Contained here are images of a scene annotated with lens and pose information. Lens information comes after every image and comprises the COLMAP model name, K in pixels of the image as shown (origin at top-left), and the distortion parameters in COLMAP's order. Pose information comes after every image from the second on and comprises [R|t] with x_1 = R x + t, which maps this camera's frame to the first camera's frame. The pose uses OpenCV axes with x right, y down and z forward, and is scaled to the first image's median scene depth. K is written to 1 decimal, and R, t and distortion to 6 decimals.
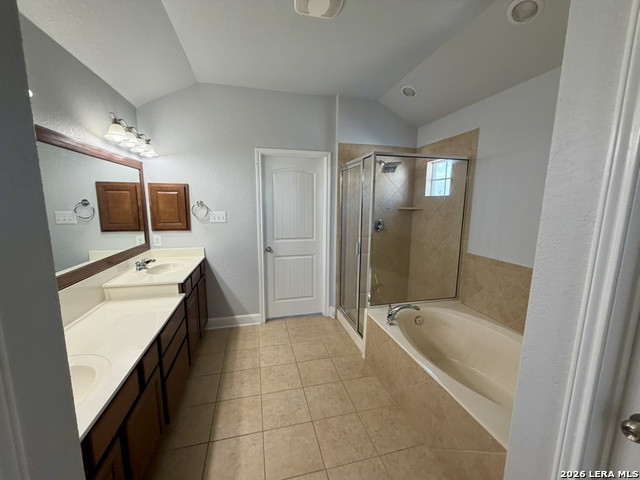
lens RADIAL K [[255.7, 0, 321.6], [0, 255.7, 239.9], [0, 0, 1]] dist [-0.000255, 0.000593]
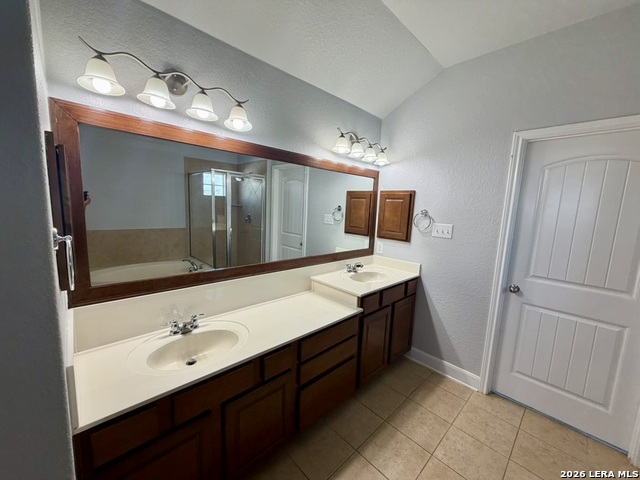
lens RADIAL K [[255.7, 0, 317.4], [0, 255.7, 239.8], [0, 0, 1]] dist [-0.000255, 0.000593]
pose [[0.480691, 0.131397, -0.866990, 0.110975], [-0.167455, 0.984269, 0.056328, -0.044194], [0.860753, 0.118106, 0.495132, 0.289787]]
